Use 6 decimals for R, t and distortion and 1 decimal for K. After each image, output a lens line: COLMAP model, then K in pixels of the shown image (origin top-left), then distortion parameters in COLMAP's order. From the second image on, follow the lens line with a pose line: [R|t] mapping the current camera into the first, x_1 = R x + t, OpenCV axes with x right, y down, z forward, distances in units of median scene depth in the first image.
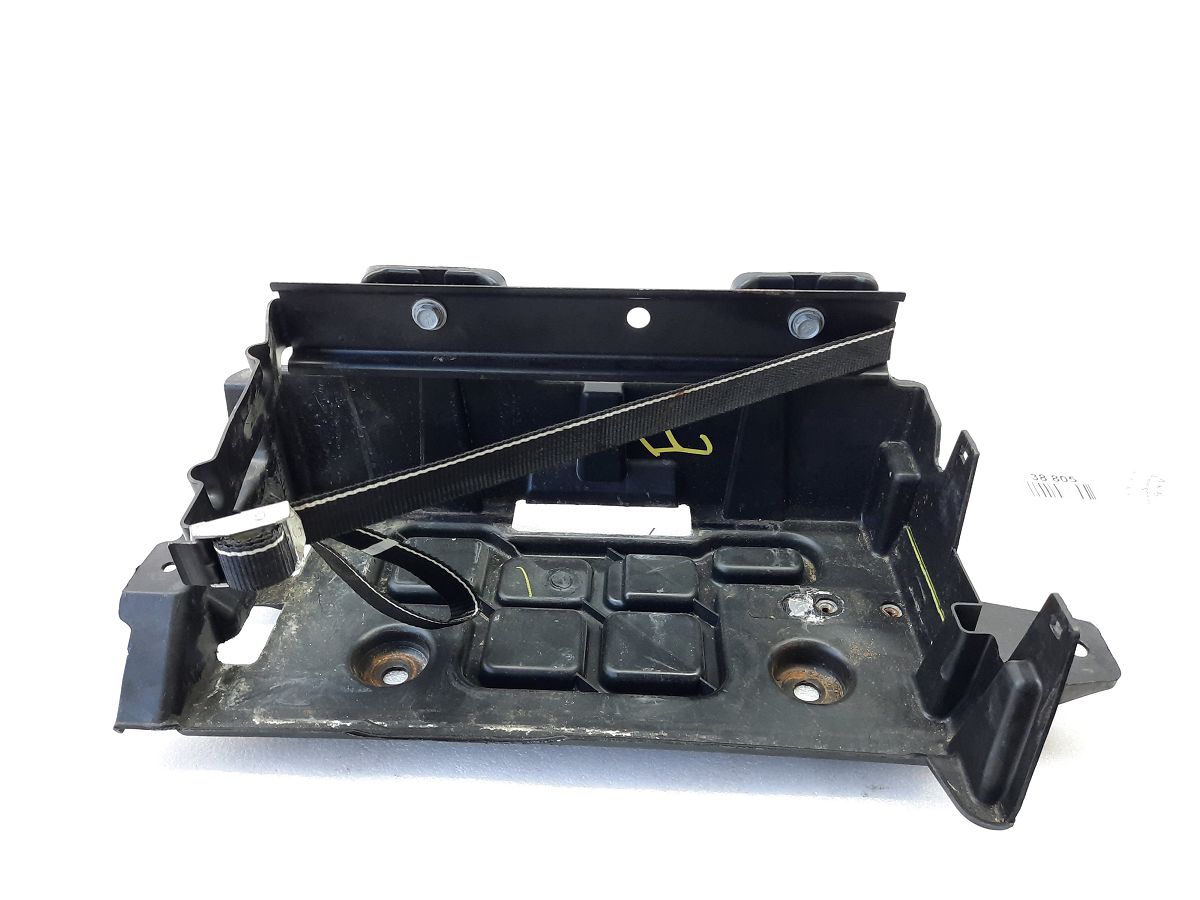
lens RADIAL K [[868.3, 0, 602.8], [0, 868.3, 457.8], [0, 0, 1]] dist [0.076541, -0.112333]
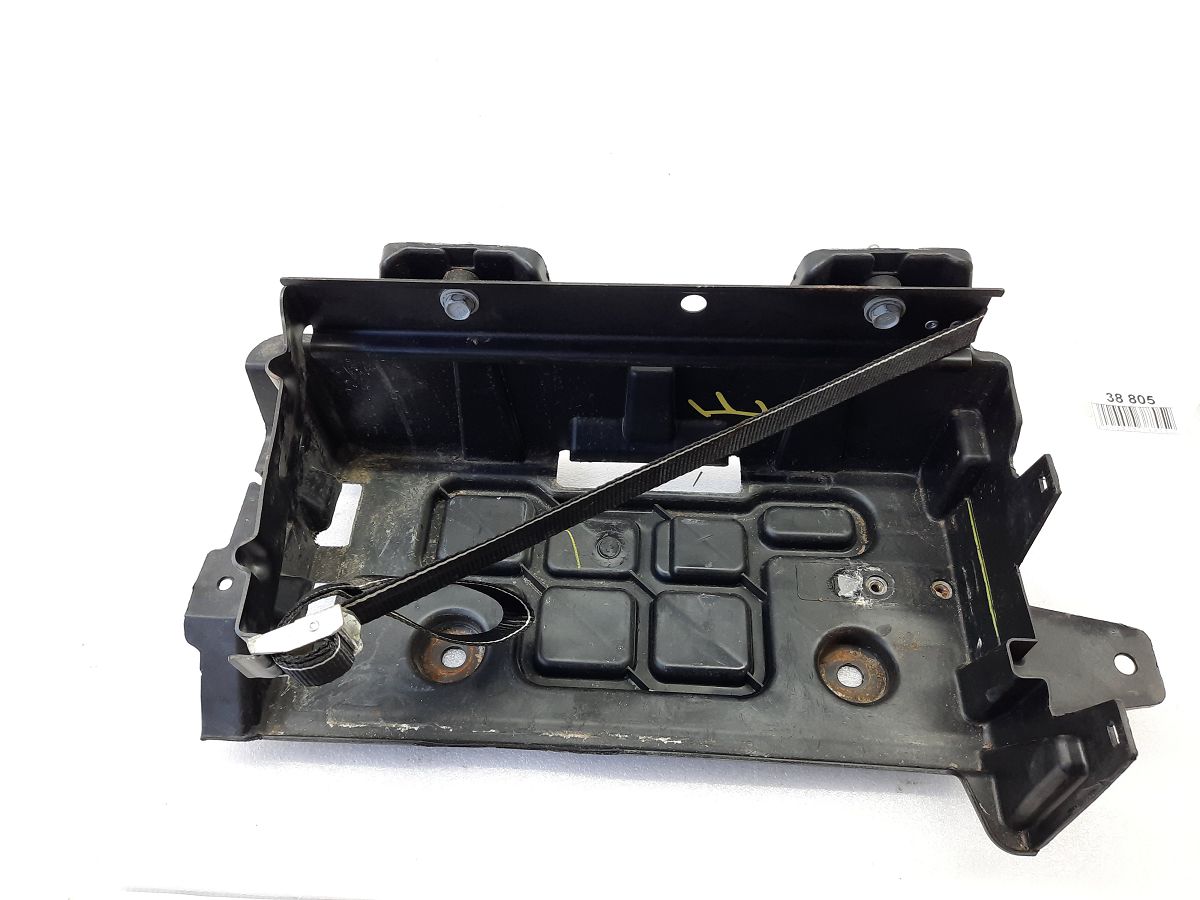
lens RADIAL K [[868.3, 0, 602.8], [0, 868.3, 457.8], [0, 0, 1]] dist [0.076541, -0.112333]
pose [[0.999465, -0.004653, -0.032369, -0.022962], [0.015821, 0.935075, 0.354097, -0.322549], [0.028620, -0.354419, 0.934648, 0.108210]]
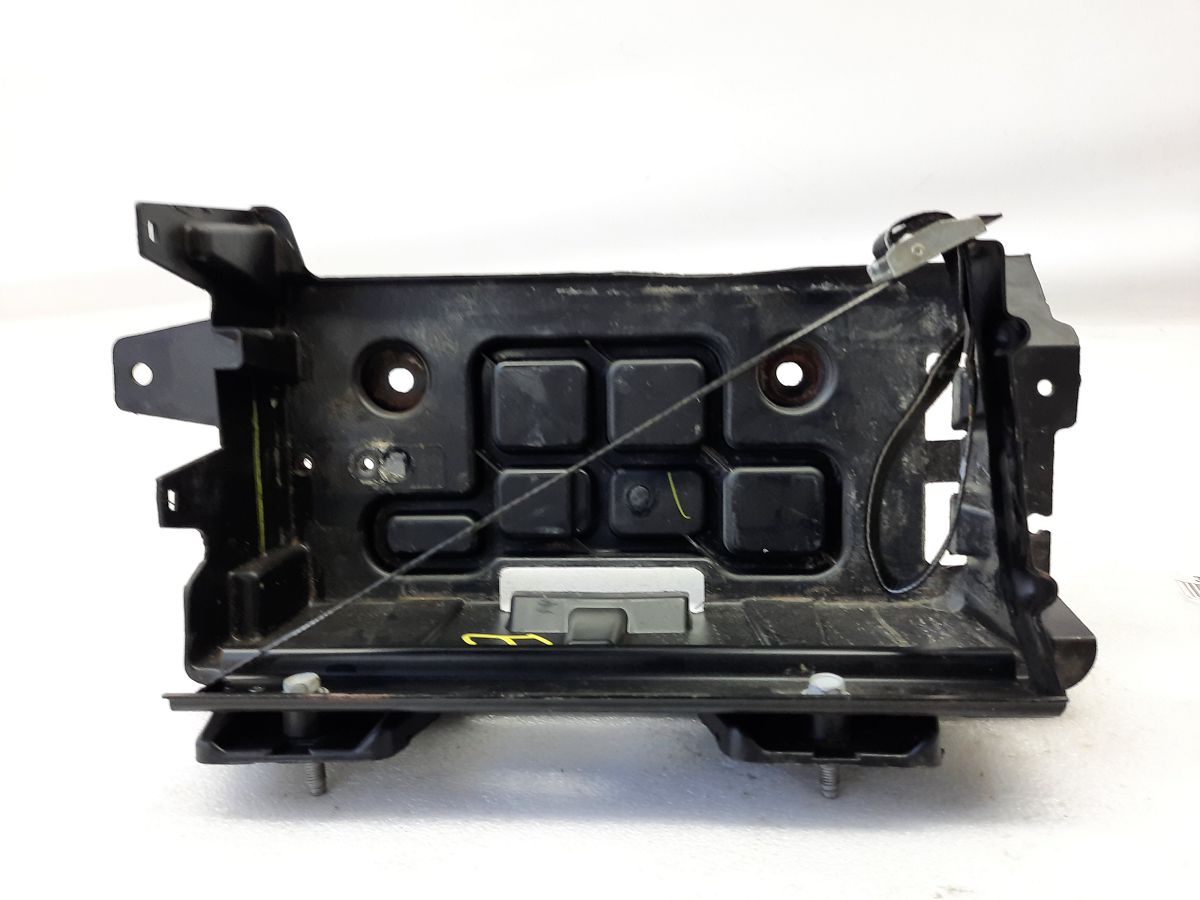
lens RADIAL K [[868.3, 0, 602.8], [0, 868.3, 457.8], [0, 0, 1]] dist [0.076541, -0.112333]
pose [[-0.996933, 0.053788, 0.056840, -0.066470], [0.008964, -0.643069, 0.765756, -0.573819], [0.077741, 0.763917, 0.640615, 0.378867]]
